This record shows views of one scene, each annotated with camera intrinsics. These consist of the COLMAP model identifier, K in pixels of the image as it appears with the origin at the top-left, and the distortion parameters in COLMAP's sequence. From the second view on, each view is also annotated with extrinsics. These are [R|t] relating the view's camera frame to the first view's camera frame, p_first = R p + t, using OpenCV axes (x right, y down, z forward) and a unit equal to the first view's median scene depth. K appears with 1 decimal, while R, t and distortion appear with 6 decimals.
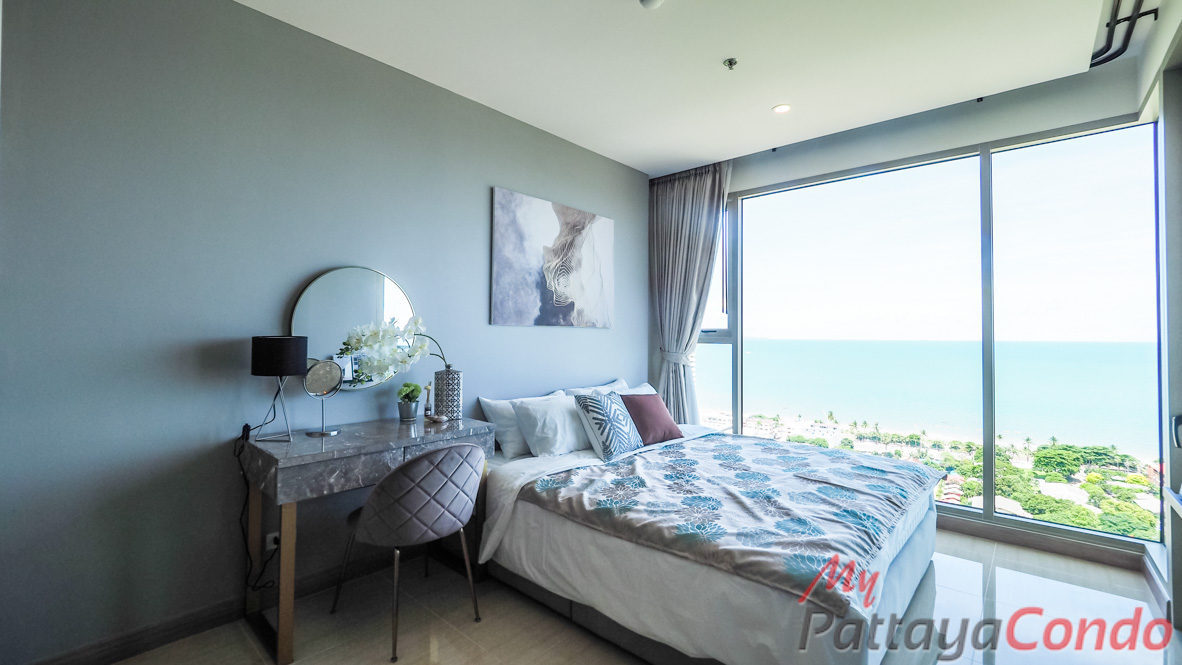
lens RADIAL K [[503.4, 0, 571.0], [0, 503.4, 326.8], [0, 0, 1]] dist [-0.009792, -0.000057]
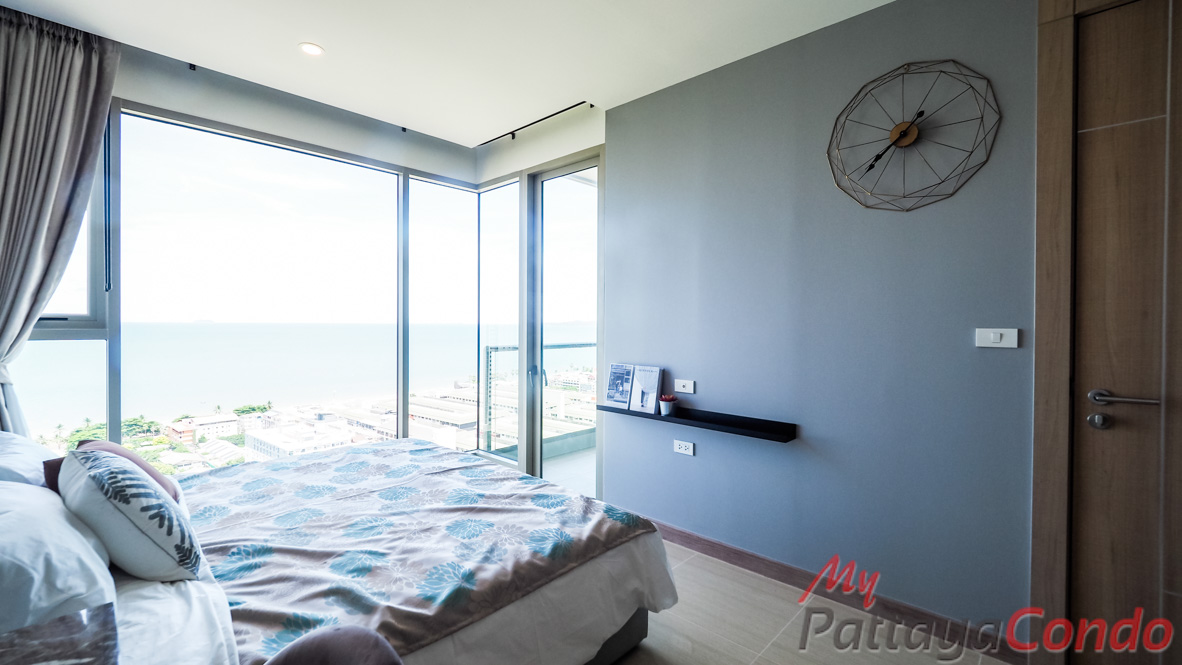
lens RADIAL K [[503.4, 0, 573.6], [0, 503.4, 325.4], [0, 0, 1]] dist [-0.009792, -0.000057]
pose [[0.003281, -0.013898, 0.999898, -0.427761], [-0.022729, 0.999644, 0.013969, -0.007127], [-0.999736, -0.022772, 0.002963, 0.604798]]
